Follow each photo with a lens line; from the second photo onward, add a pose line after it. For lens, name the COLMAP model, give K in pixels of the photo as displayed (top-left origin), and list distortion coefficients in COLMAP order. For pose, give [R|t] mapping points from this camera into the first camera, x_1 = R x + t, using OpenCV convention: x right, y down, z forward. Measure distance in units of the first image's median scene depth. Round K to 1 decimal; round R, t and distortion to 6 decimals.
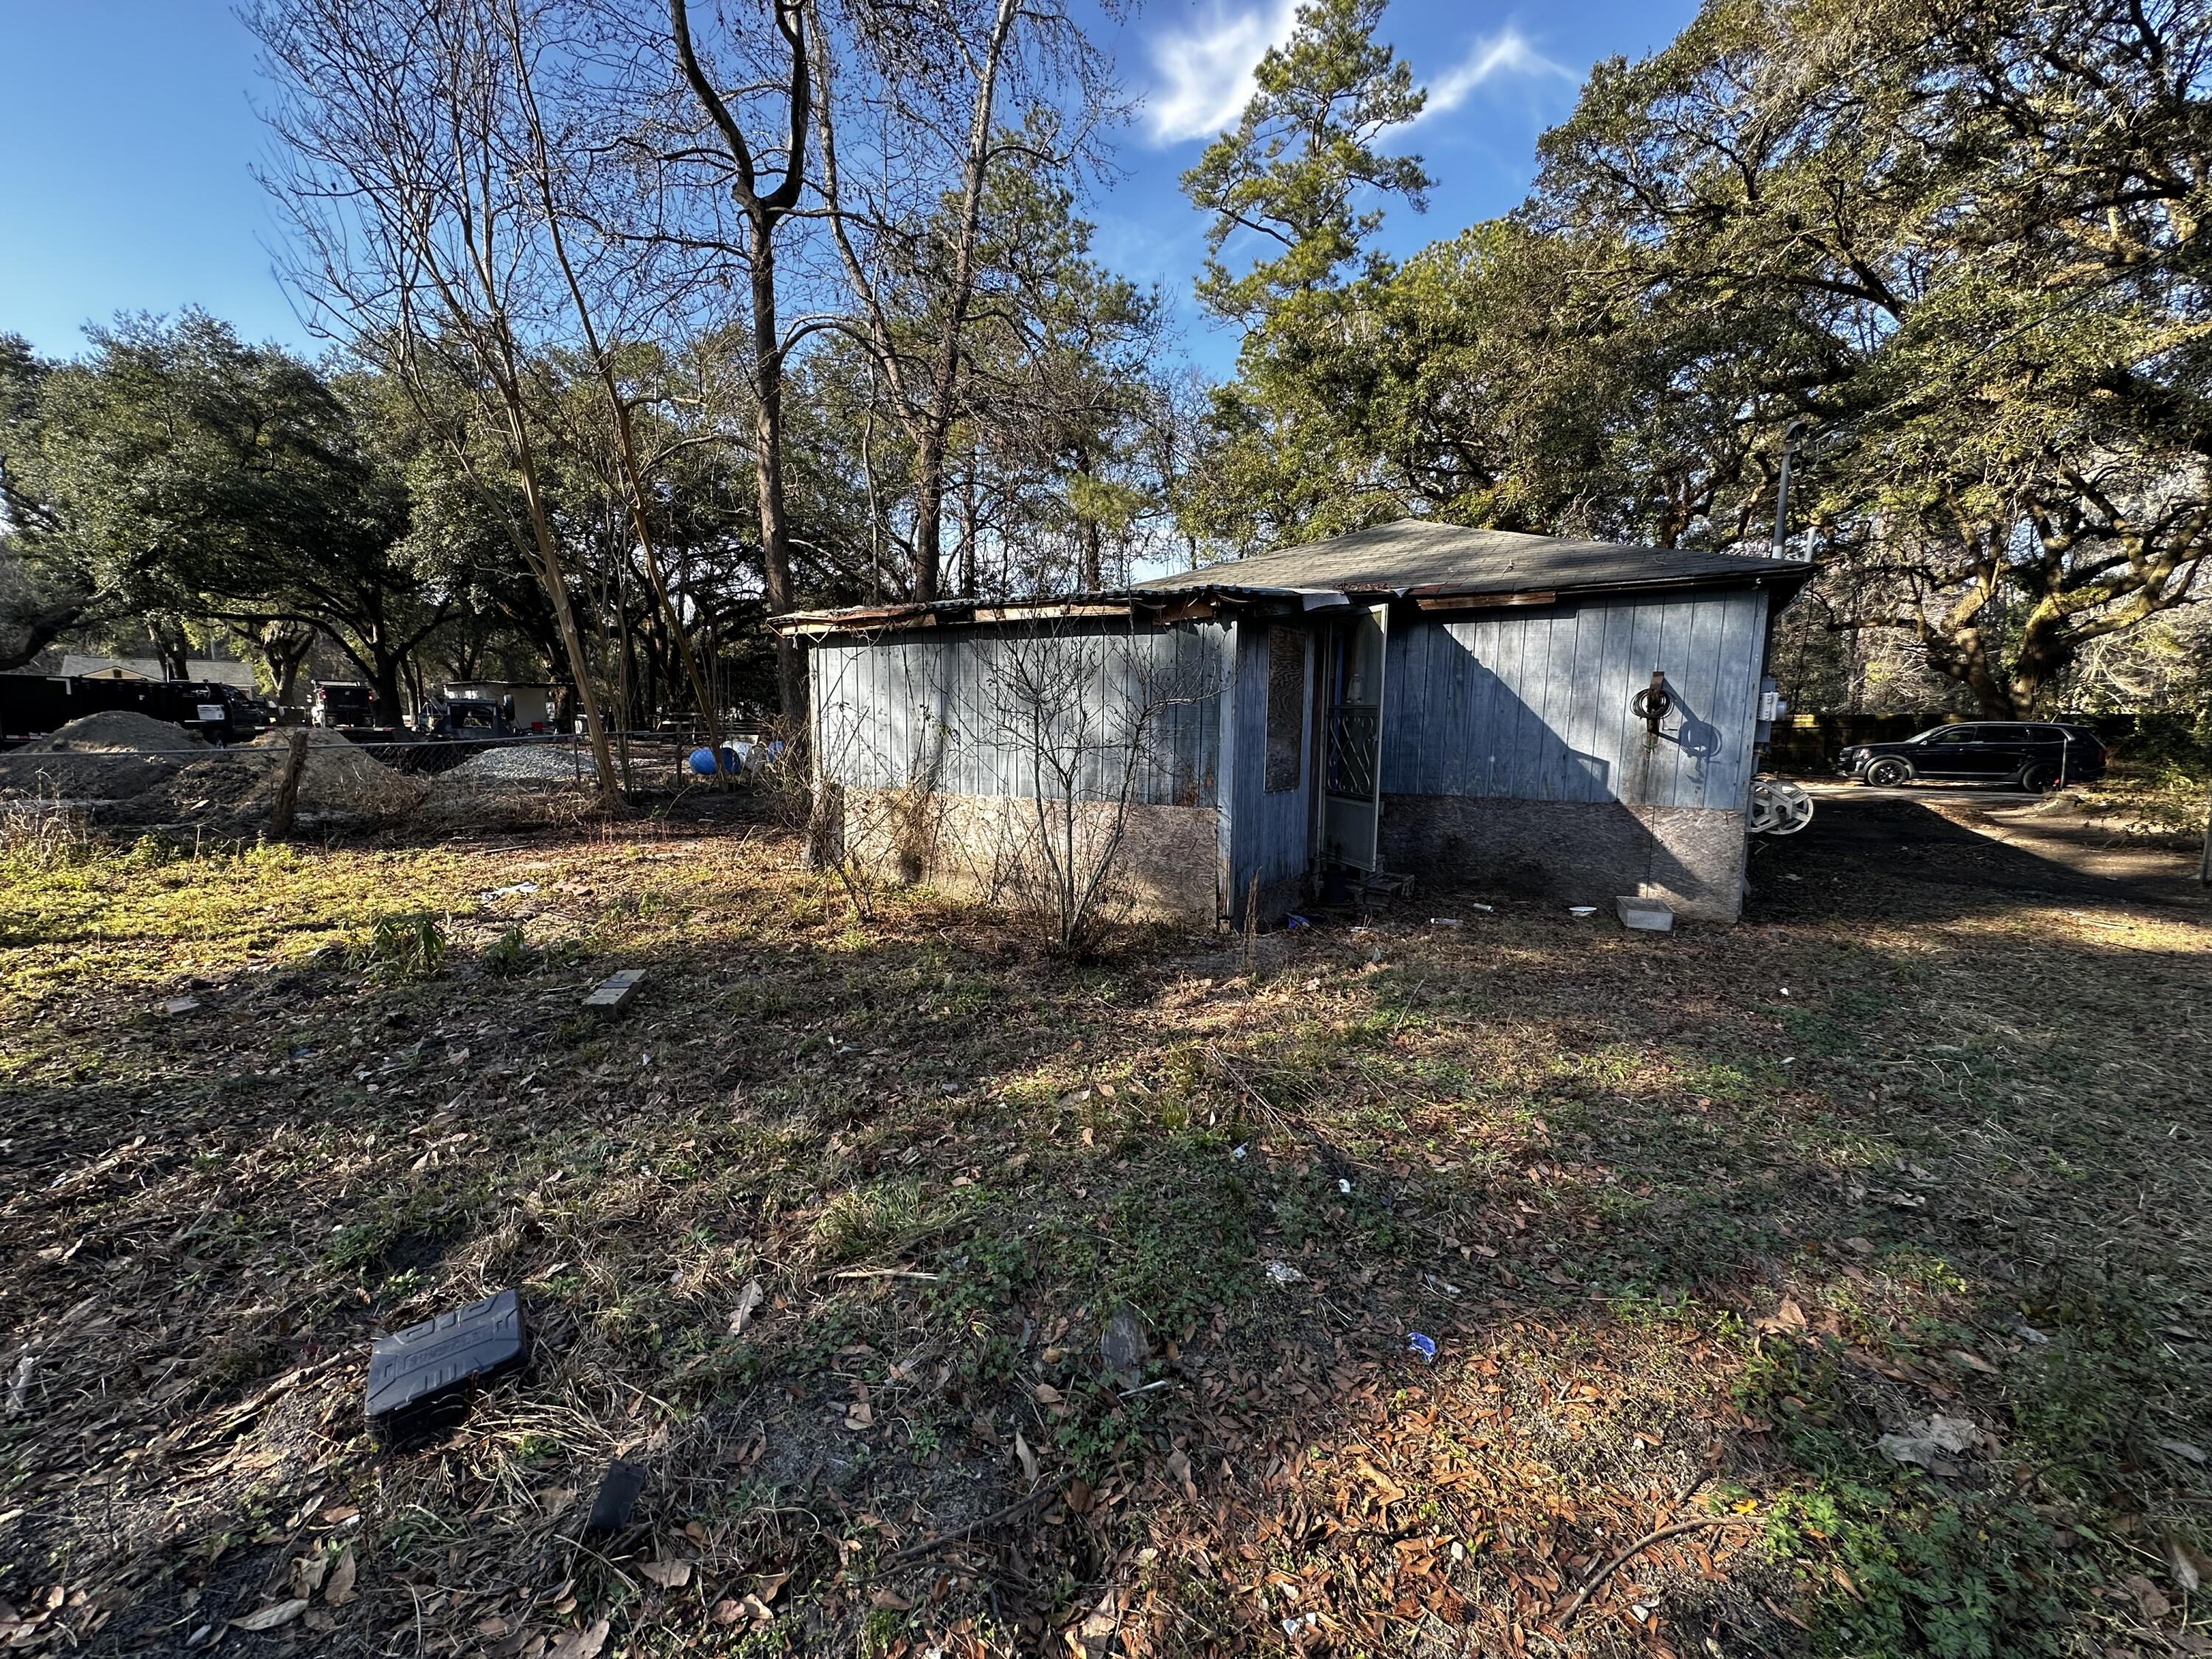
lens RADIAL K [[888.3, 0, 1095.4], [0, 888.3, 828.4], [0, 0, 1]] dist [-0.000673, 0.000835]
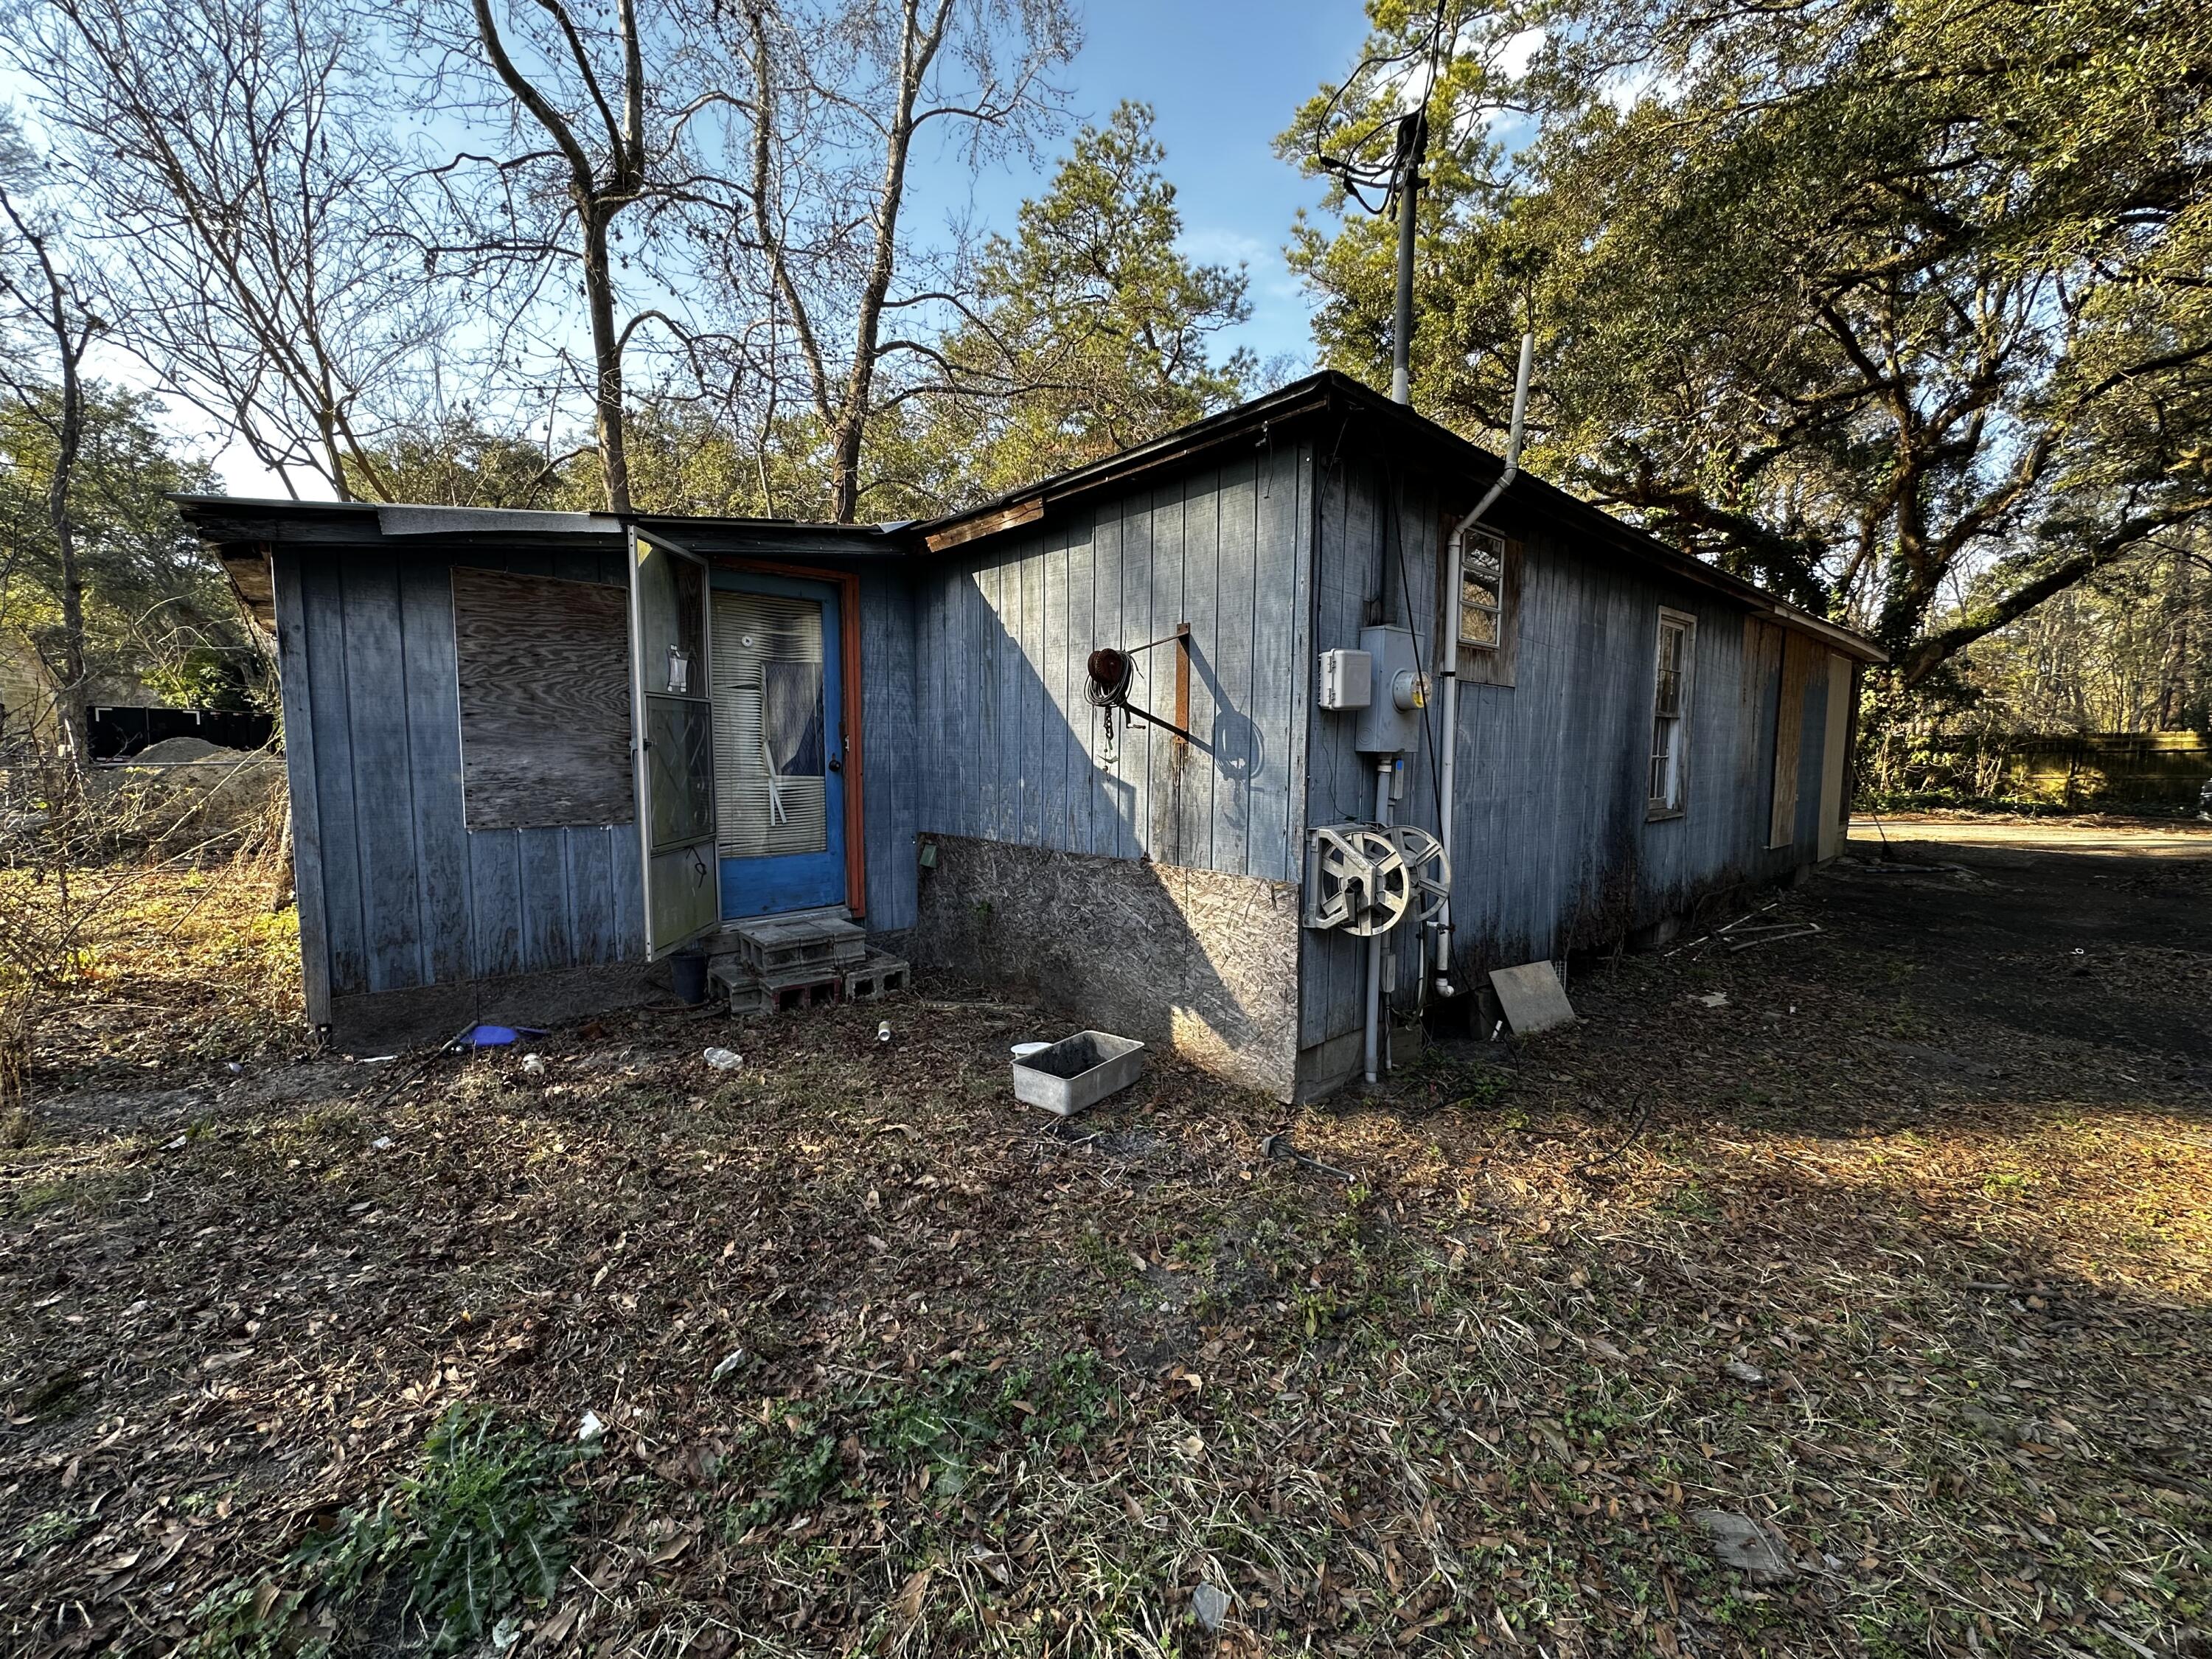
lens RADIAL K [[888.3, 0, 1106.6], [0, 888.3, 823.5], [0, 0, 1]] dist [-0.000673, 0.000835]
pose [[0.963197, 0.017010, -0.268259, 0.598513], [-0.027556, 0.998986, -0.035596, -0.026721], [0.267381, 0.041678, 0.962689, 0.378117]]
